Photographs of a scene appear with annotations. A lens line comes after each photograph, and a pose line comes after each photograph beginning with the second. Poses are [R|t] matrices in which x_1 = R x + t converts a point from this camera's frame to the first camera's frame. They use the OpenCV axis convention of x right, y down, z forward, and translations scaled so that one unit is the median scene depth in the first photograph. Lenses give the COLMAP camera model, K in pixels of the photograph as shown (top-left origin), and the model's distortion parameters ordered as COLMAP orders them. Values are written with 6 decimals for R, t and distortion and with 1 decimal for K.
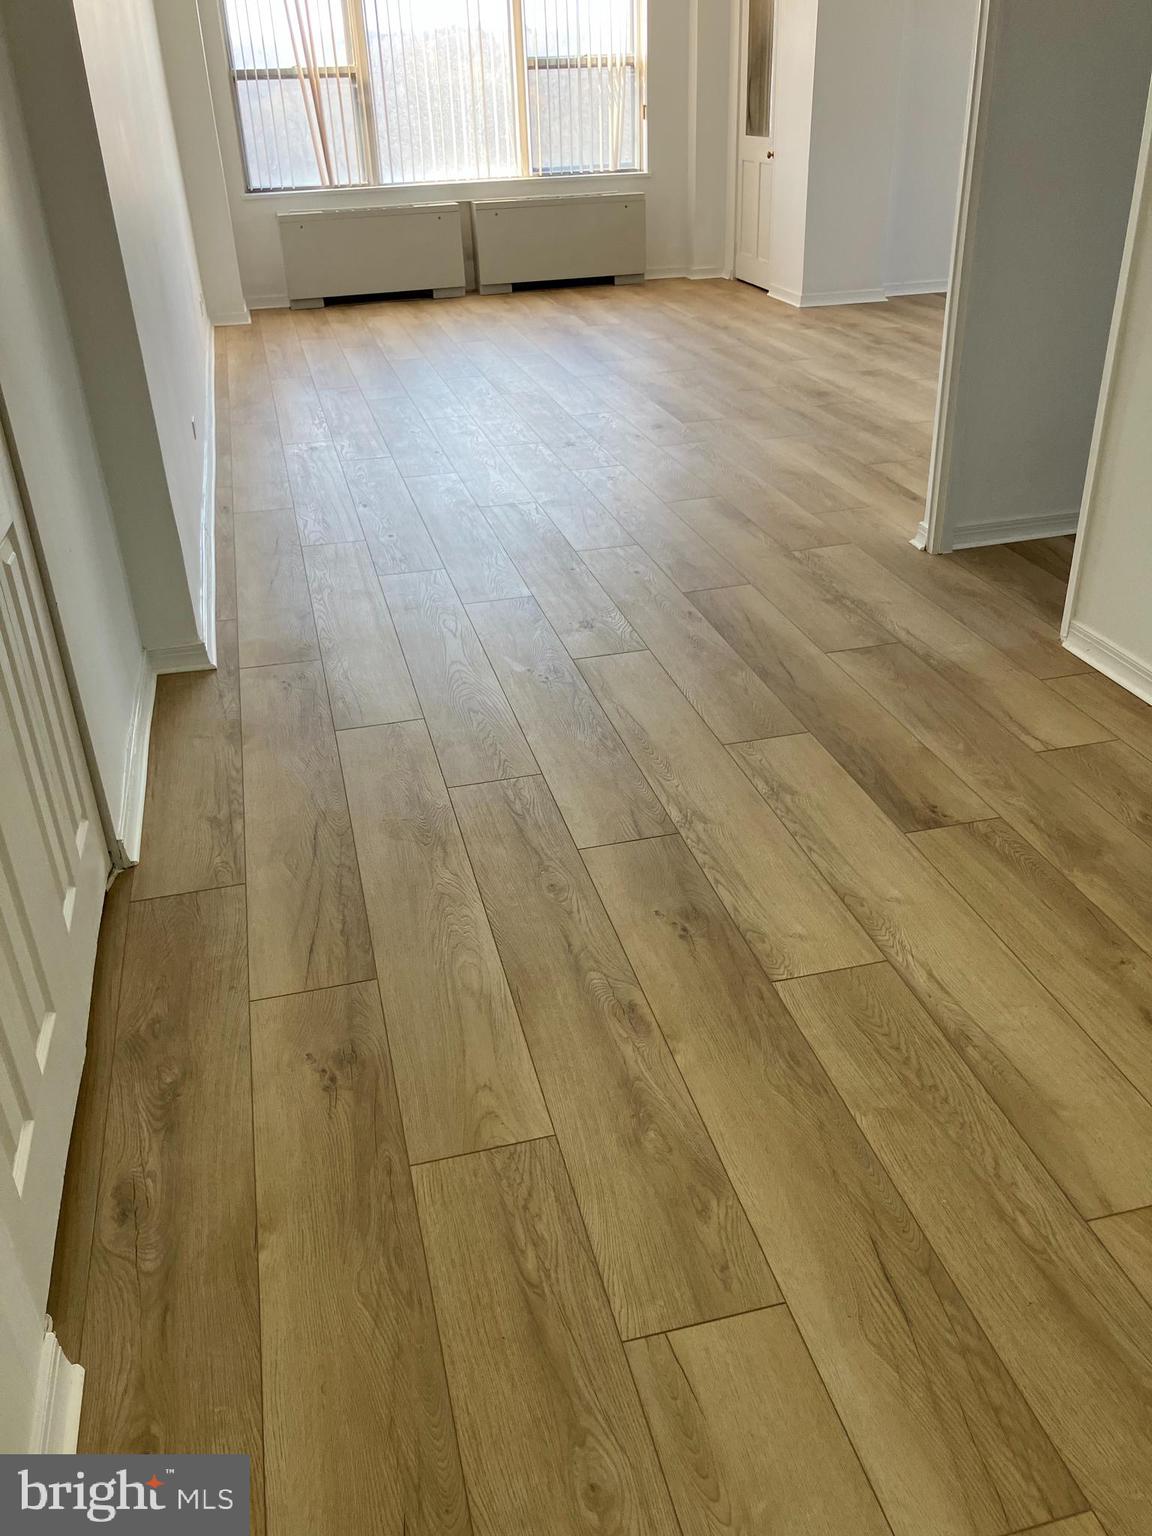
lens RADIAL K [[1264.3, 0, 577.5], [0, 1264.3, 681.7], [0, 0, 1]] dist [0.057878, -0.068337]
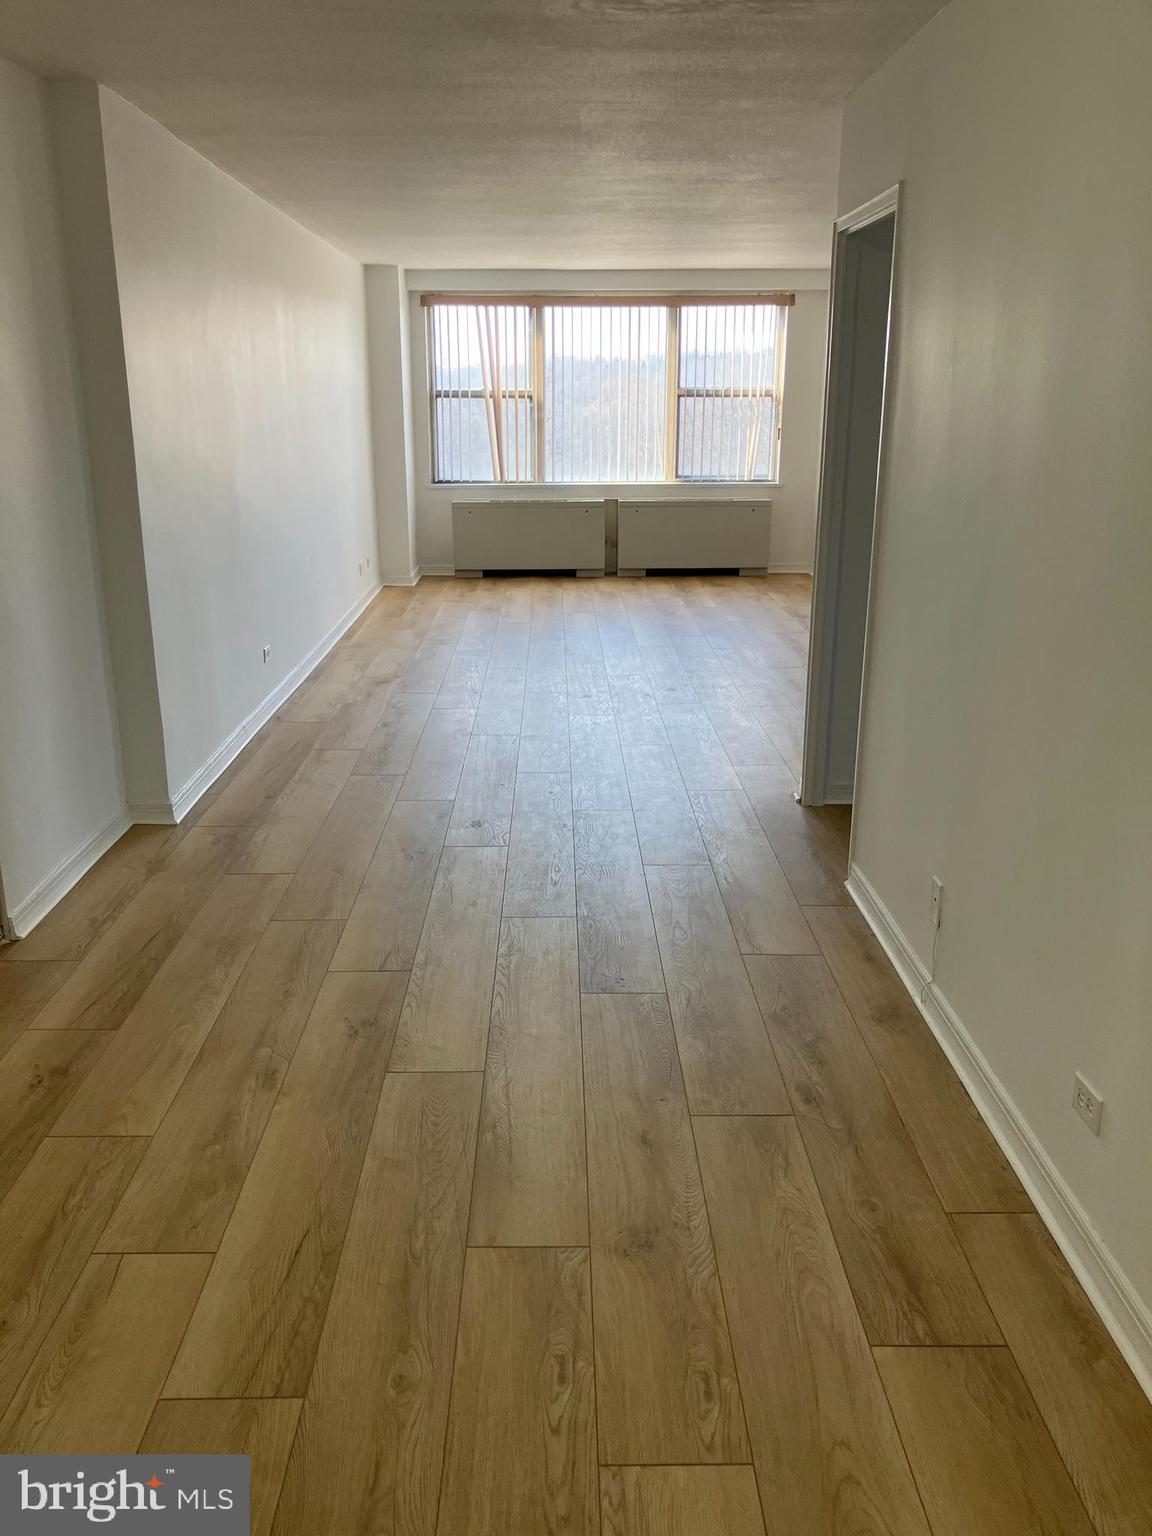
lens RADIAL K [[1264.3, 0, 577.5], [0, 1264.3, 681.7], [0, 0, 1]] dist [0.057878, -0.068337]
pose [[0.970933, 0.084780, -0.223832, 0.164138], [-0.131327, 0.970528, -0.202062, 0.024182], [0.200105, 0.225583, 0.953452, -0.076471]]
